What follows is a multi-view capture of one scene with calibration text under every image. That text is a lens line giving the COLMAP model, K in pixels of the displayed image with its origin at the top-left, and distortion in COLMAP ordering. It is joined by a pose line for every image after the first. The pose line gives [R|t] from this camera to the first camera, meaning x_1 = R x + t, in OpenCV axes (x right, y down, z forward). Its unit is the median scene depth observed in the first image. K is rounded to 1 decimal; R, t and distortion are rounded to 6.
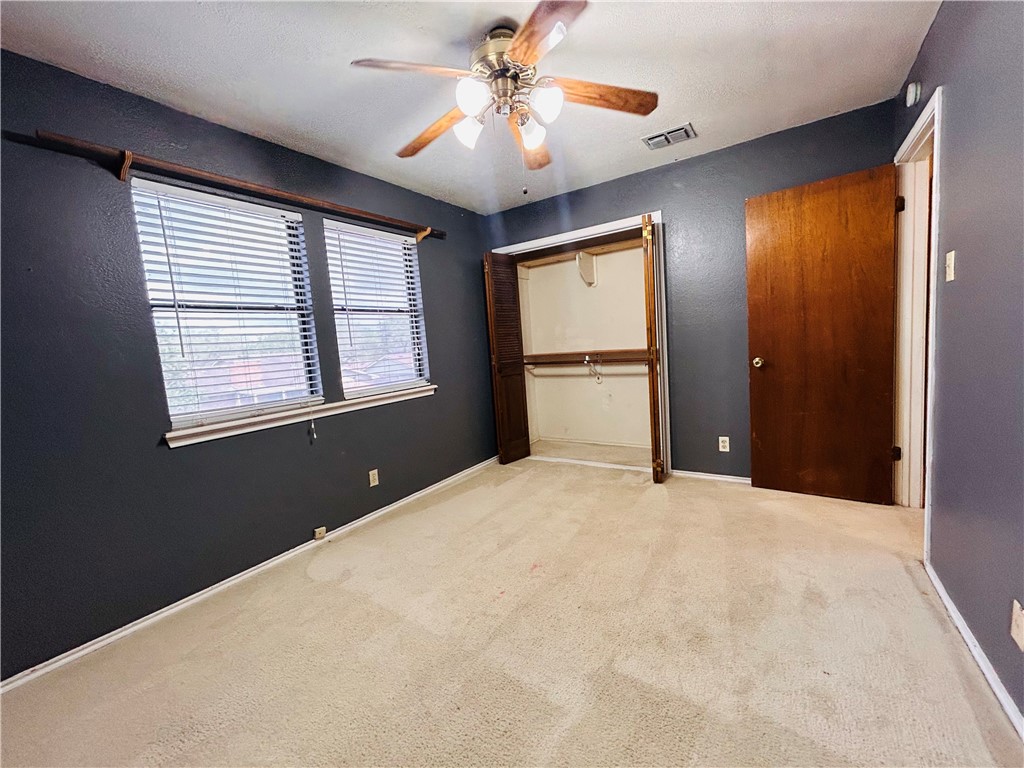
lens RADIAL K [[414.8, 0, 512.0], [0, 414.8, 384.0], [0, 0, 1]] dist [0.001518, 0.000047]
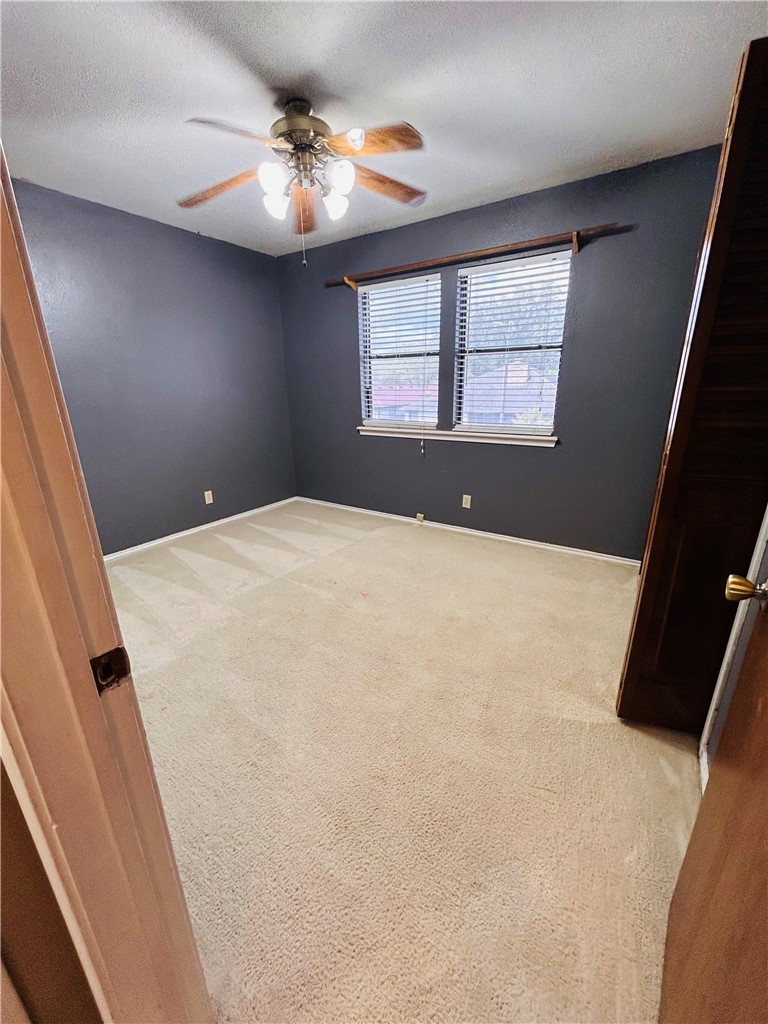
lens RADIAL K [[414.8, 0, 384.0], [0, 414.8, 512.0], [0, 0, 1]] dist [0.001518, 0.000047]
pose [[-0.004361, 0.376307, -0.926485, 0.864362], [-0.076795, 0.923632, 0.375509, -0.192577], [0.997037, 0.072787, 0.024871, 0.815630]]
